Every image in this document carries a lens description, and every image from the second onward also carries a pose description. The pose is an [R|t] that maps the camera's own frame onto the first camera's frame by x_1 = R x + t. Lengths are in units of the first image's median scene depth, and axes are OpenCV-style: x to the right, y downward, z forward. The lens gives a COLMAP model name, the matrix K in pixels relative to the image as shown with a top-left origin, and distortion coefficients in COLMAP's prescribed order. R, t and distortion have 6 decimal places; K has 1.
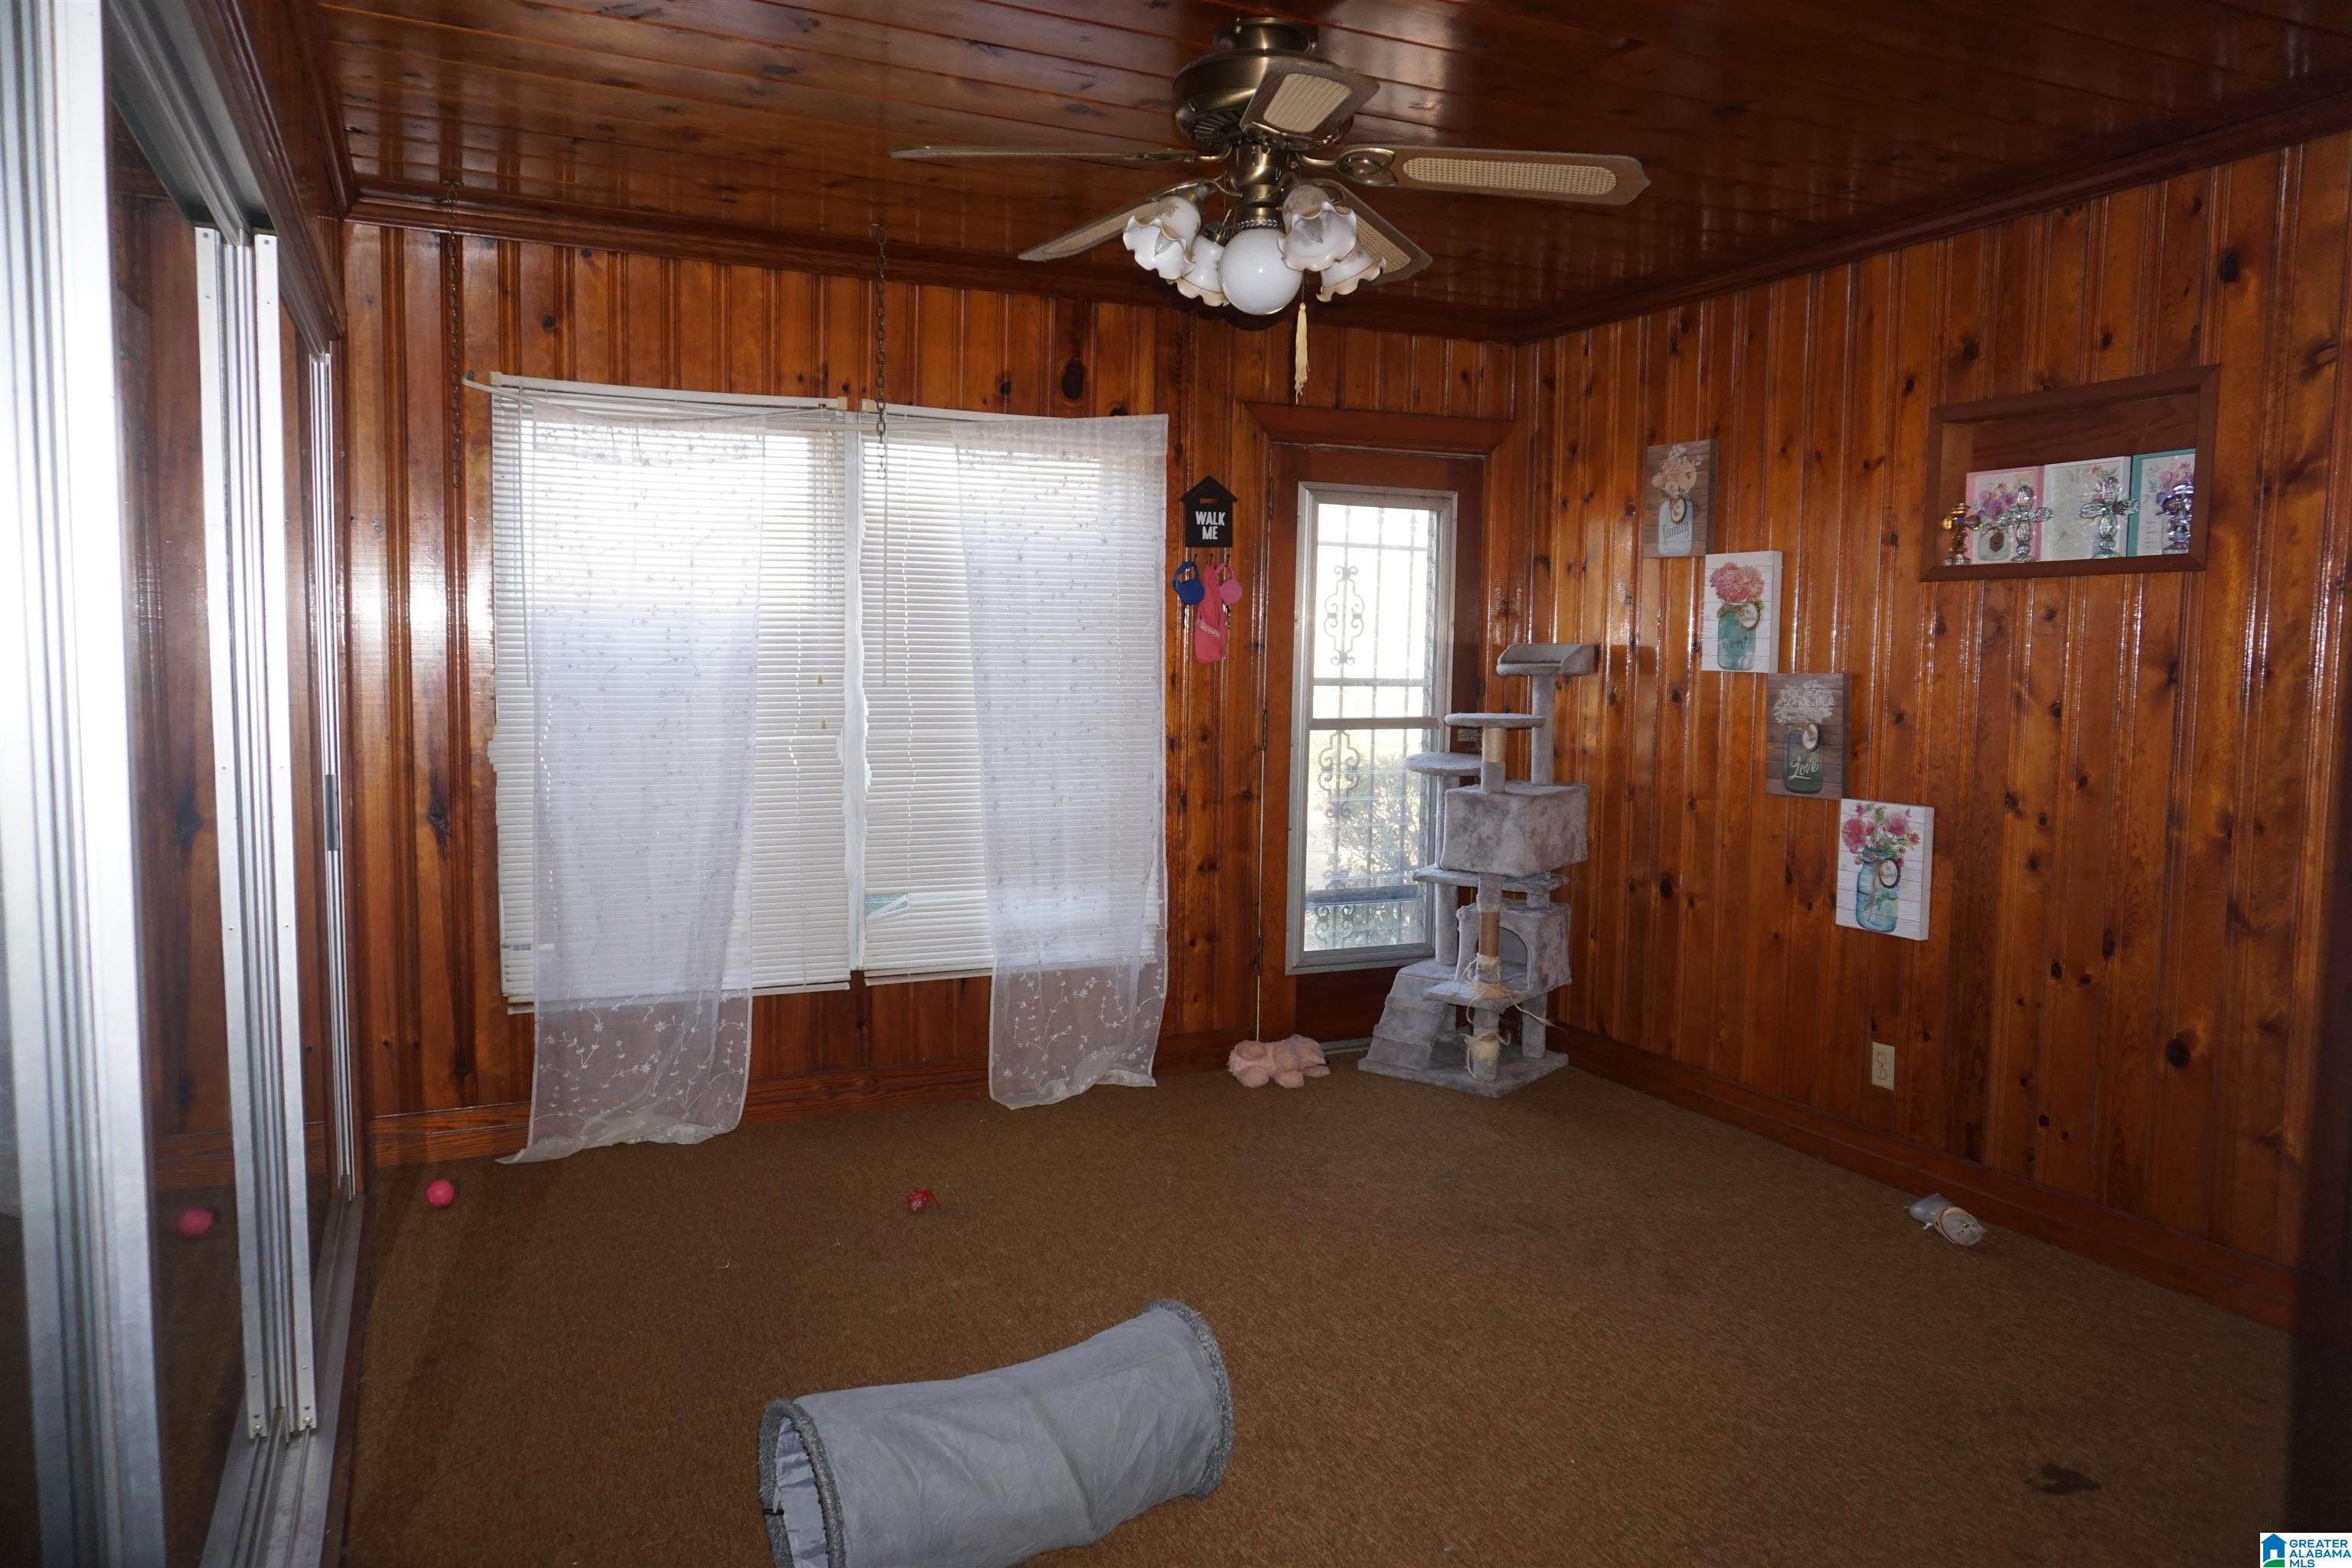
lens RADIAL K [[1580.0, 0, 1161.9], [0, 1580.0, 795.1], [0, 0, 1]] dist [0.007688, 0.001705]
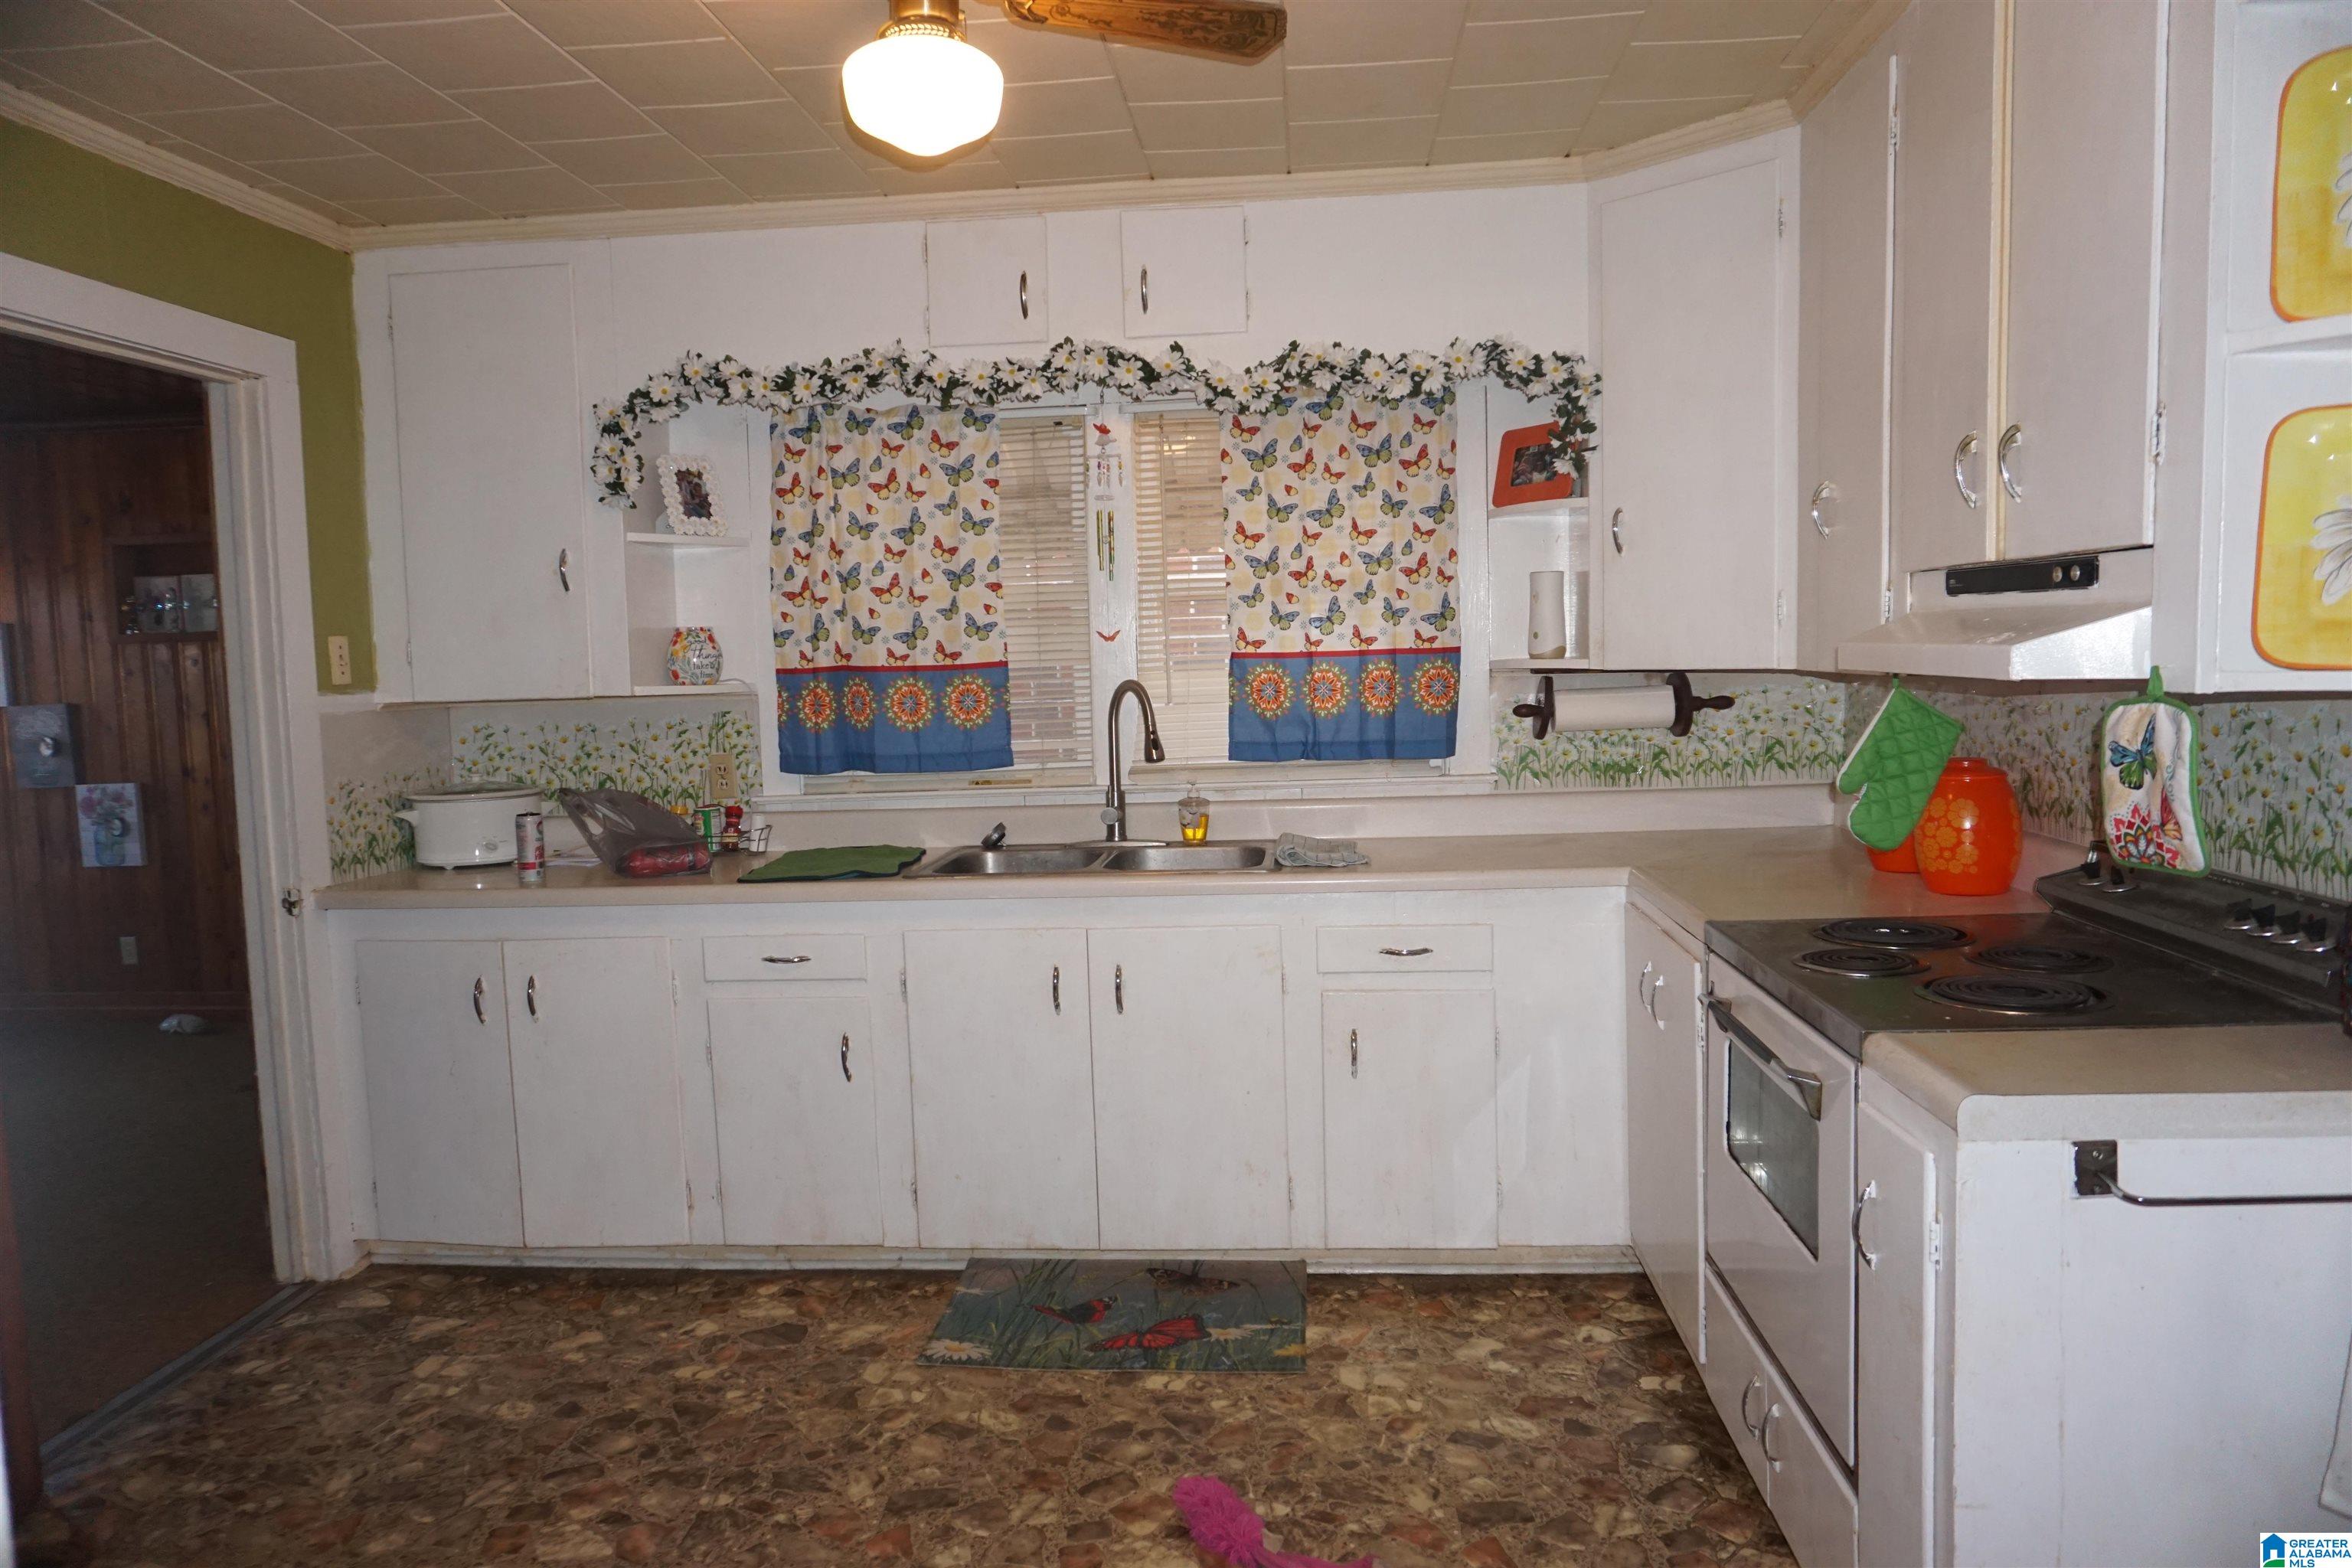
lens RADIAL K [[1580.0, 0, 1179.4], [0, 1580.0, 787.2], [0, 0, 1]] dist [0.007688, 0.001705]
pose [[0.519616, -0.098423, 0.848712, -0.330106], [0.101032, 0.993452, 0.053353, 0.030812], [-0.848405, 0.058024, 0.526158, -0.739190]]
